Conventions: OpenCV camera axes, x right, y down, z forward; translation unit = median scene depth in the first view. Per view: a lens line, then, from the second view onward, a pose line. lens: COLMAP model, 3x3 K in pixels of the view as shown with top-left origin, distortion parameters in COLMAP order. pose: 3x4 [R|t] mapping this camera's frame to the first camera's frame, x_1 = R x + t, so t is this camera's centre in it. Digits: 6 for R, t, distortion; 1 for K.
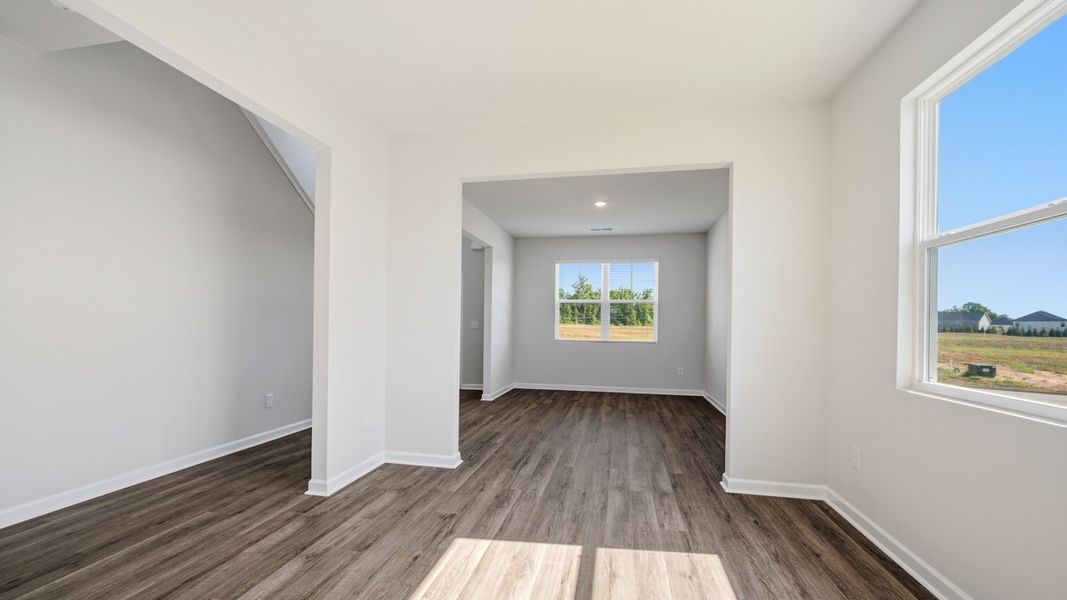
lens RADIAL K [[421.9, 0, 536.3], [0, 421.9, 329.5], [0, 0, 1]] dist [-0.002114, -0.000101]
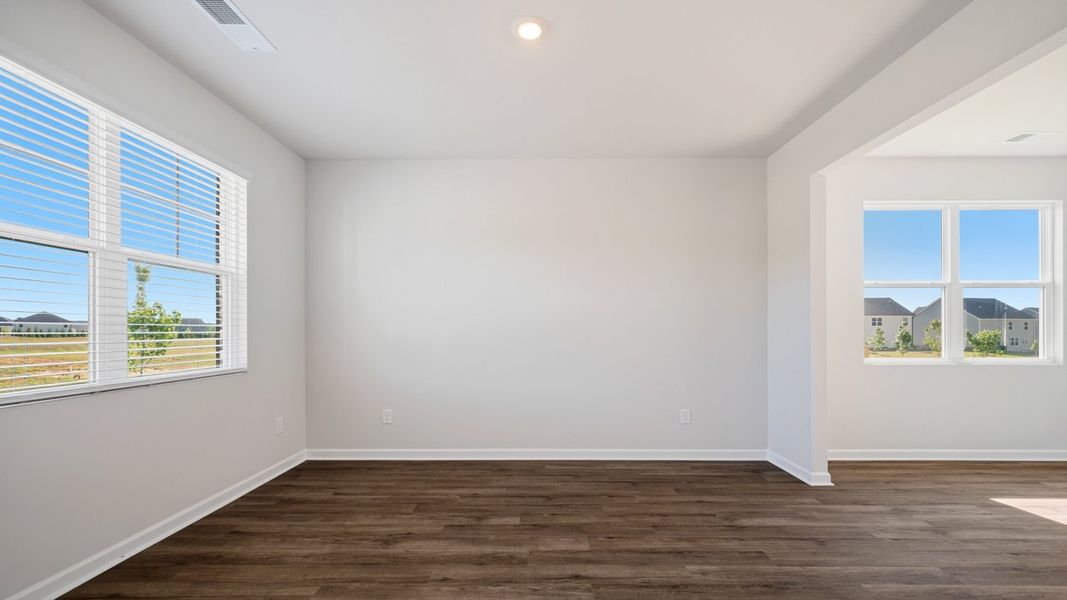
lens RADIAL K [[421.9, 0, 536.3], [0, 421.9, 329.5], [0, 0, 1]] dist [-0.002114, -0.000101]
pose [[-0.184982, -0.007933, 0.982710, -0.450696], [0.010635, 0.999893, 0.010074, -0.025975], [-0.982684, 0.012315, -0.184878, 1.924972]]
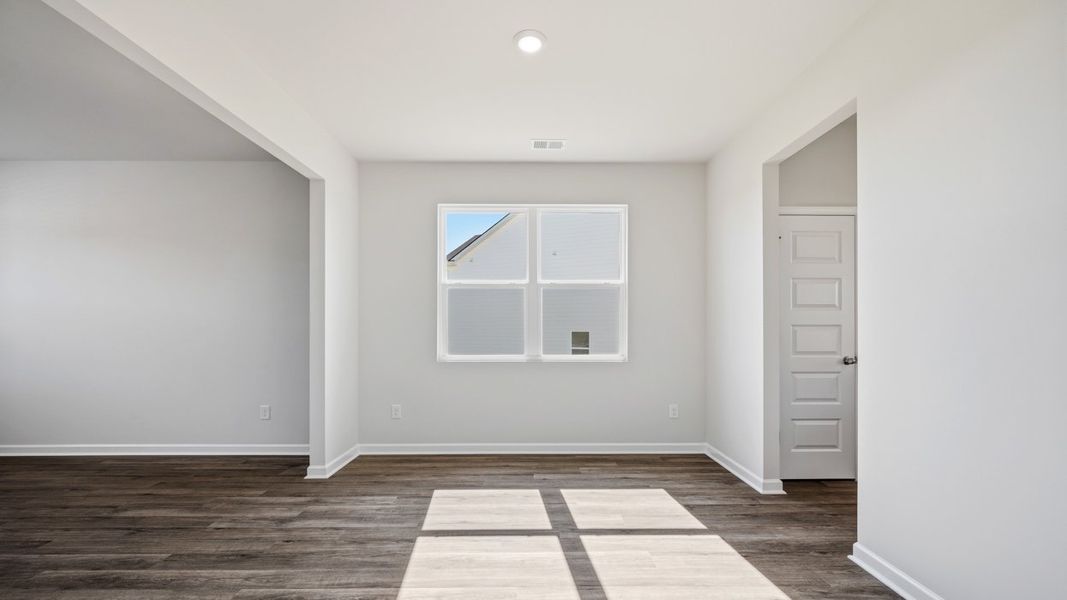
lens RADIAL K [[418.4, 0, 535.6], [0, 418.4, 327.6], [0, 0, 1]] dist [-0.000846, -0.000316]
pose [[-0.206703, -0.012803, 0.978320, -0.731164], [0.010191, 0.999832, 0.015238, -0.020804], [-0.978351, 0.013120, -0.206538, 0.684833]]
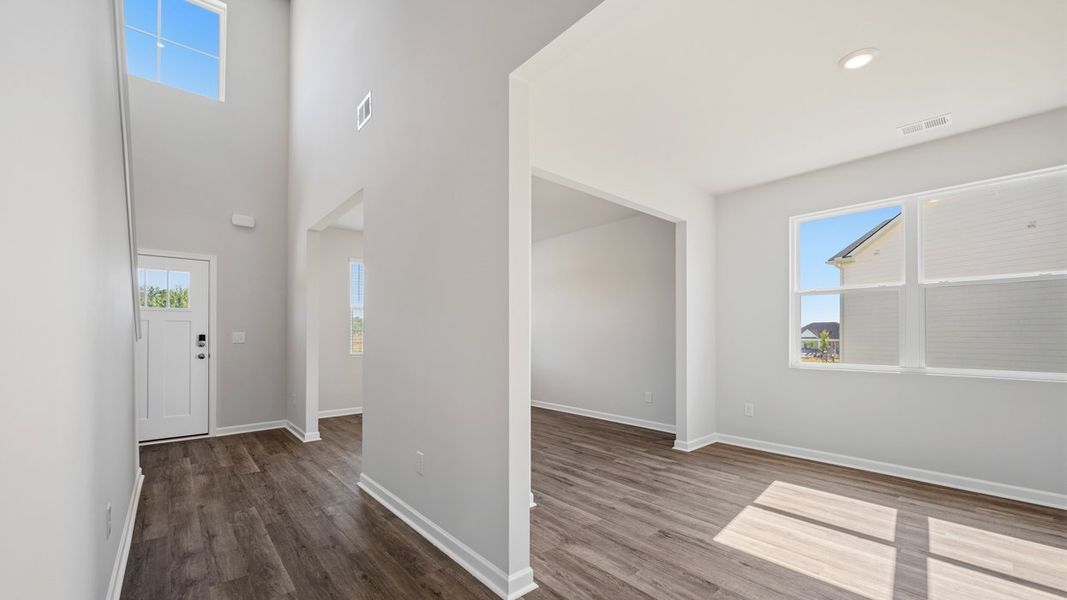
lens RADIAL K [[418.4, 0, 535.6], [0, 418.4, 327.6], [0, 0, 1]] dist [-0.000846, -0.000316]
pose [[0.609291, 0.001916, 0.792945, -0.984750], [0.016818, 0.999741, -0.015338, -0.021208], [-0.792769, 0.022682, 0.609101, 0.537141]]
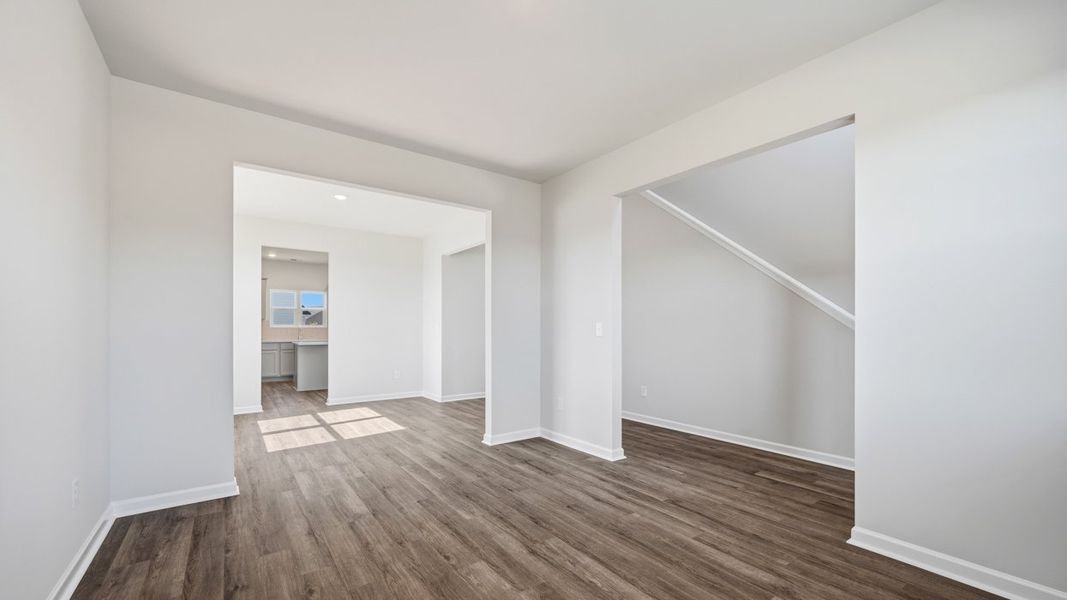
lens RADIAL K [[421.9, 0, 536.3], [0, 421.9, 329.5], [0, 0, 1]] dist [-0.002114, -0.000101]
pose [[-0.673041, -0.012435, -0.739501, 0.727182], [-0.018799, 0.999823, 0.000298, -0.016385], [0.739366, 0.014102, -0.673156, 2.235345]]
